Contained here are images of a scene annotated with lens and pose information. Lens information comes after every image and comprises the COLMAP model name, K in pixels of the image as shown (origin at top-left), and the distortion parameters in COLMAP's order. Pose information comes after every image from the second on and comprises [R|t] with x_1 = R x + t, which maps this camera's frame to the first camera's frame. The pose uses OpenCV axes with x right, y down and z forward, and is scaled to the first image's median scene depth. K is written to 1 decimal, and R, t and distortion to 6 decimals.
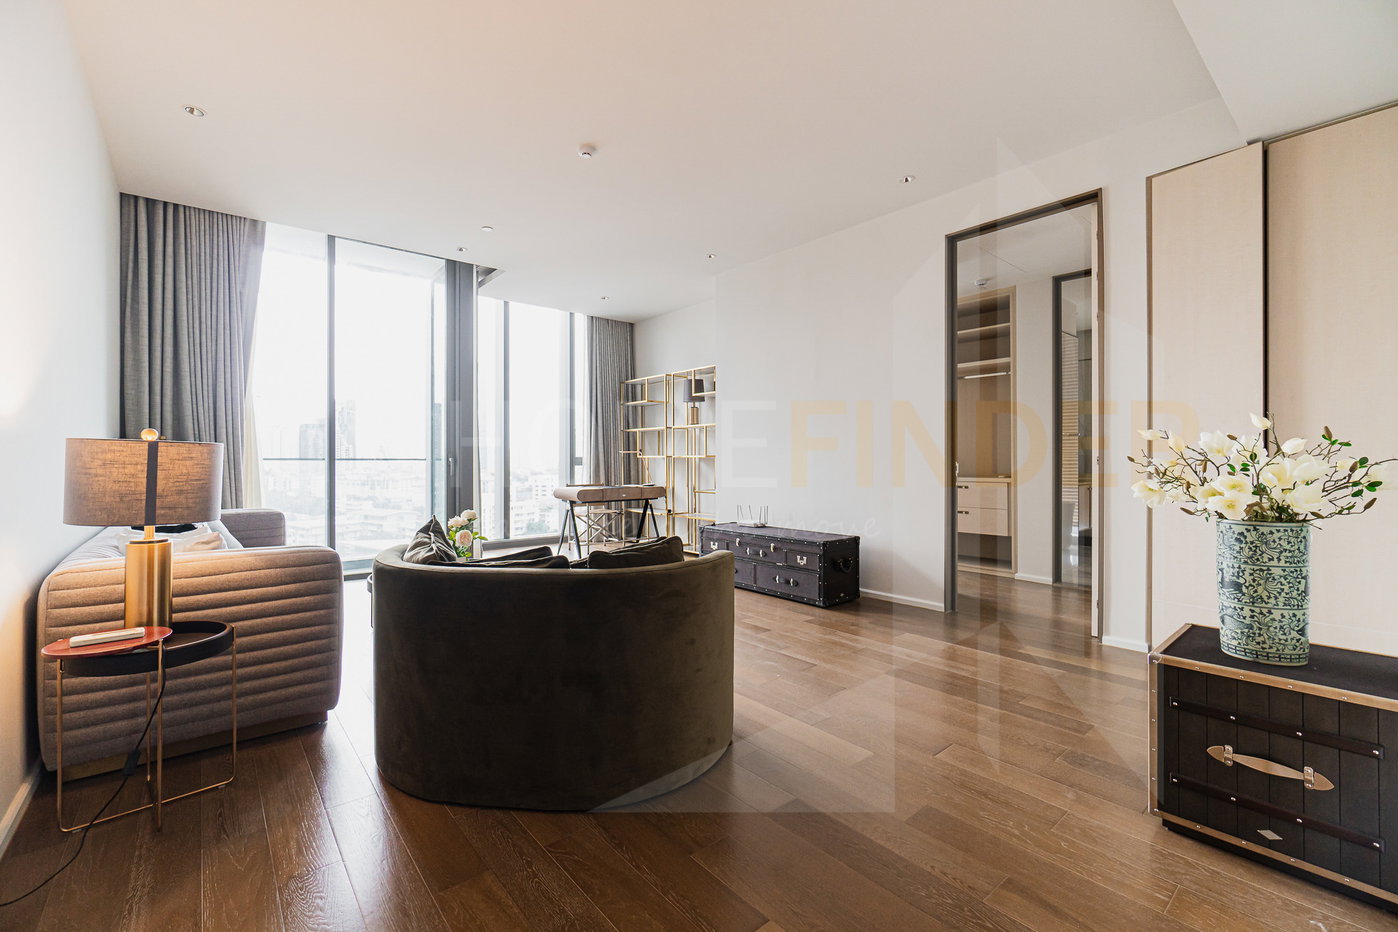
lens RADIAL K [[591.9, 0, 688.6], [0, 591.9, 464.1], [0, 0, 1]] dist [-0.001704, 0.000034]
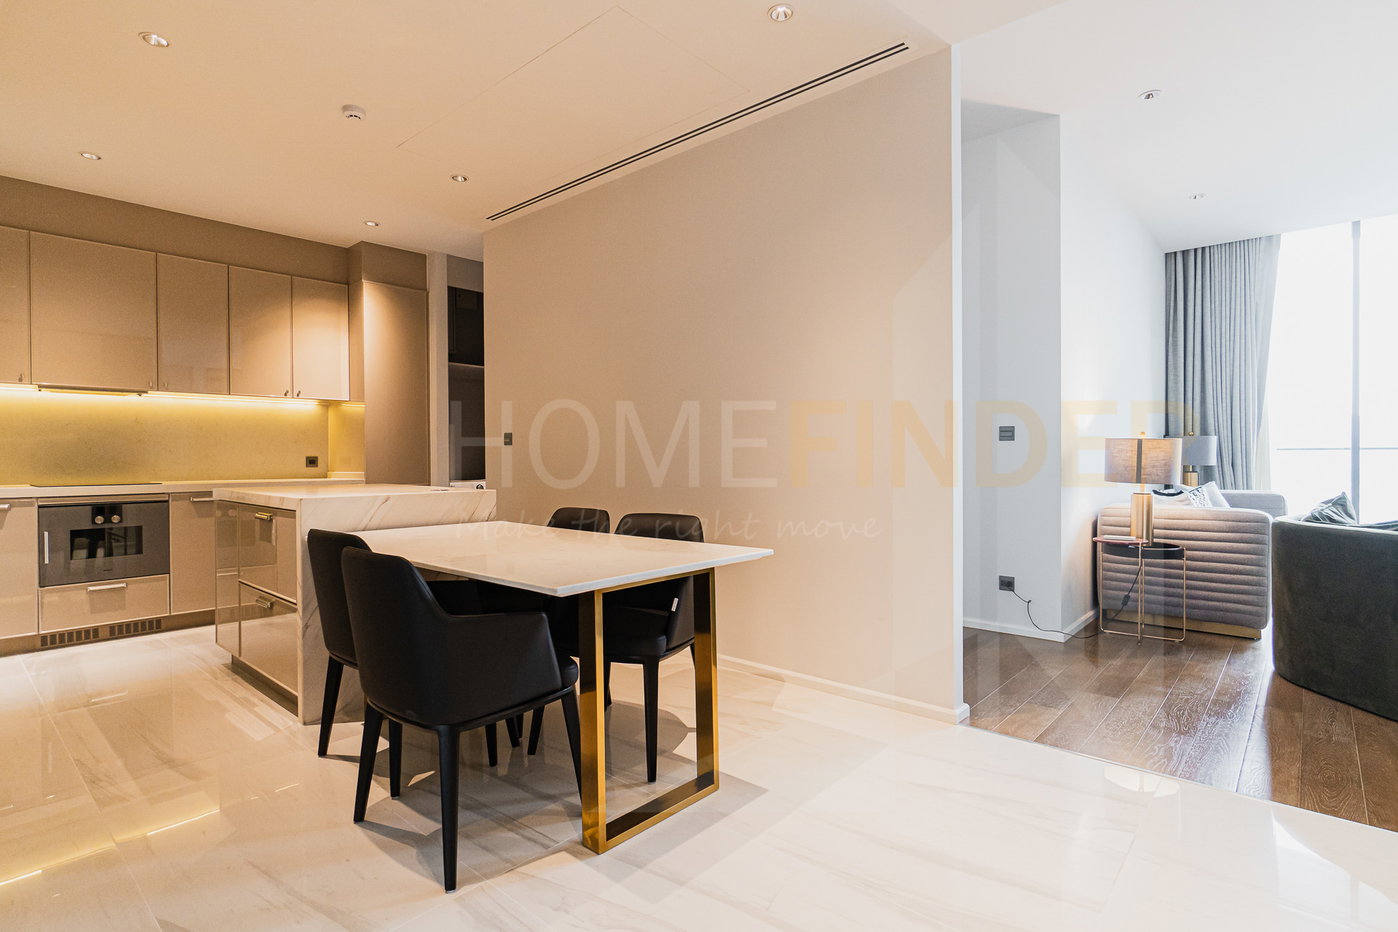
lens RADIAL K [[696.1, 0, 699.0], [0, 696.1, 466.0], [0, 0, 1]] dist [-0.003602, -0.000932]
pose [[0.161580, 0.008987, -0.986819, 0.424829], [0.001137, 0.999956, 0.009293, 0.010486], [0.986859, -0.002623, 0.161562, -0.300275]]
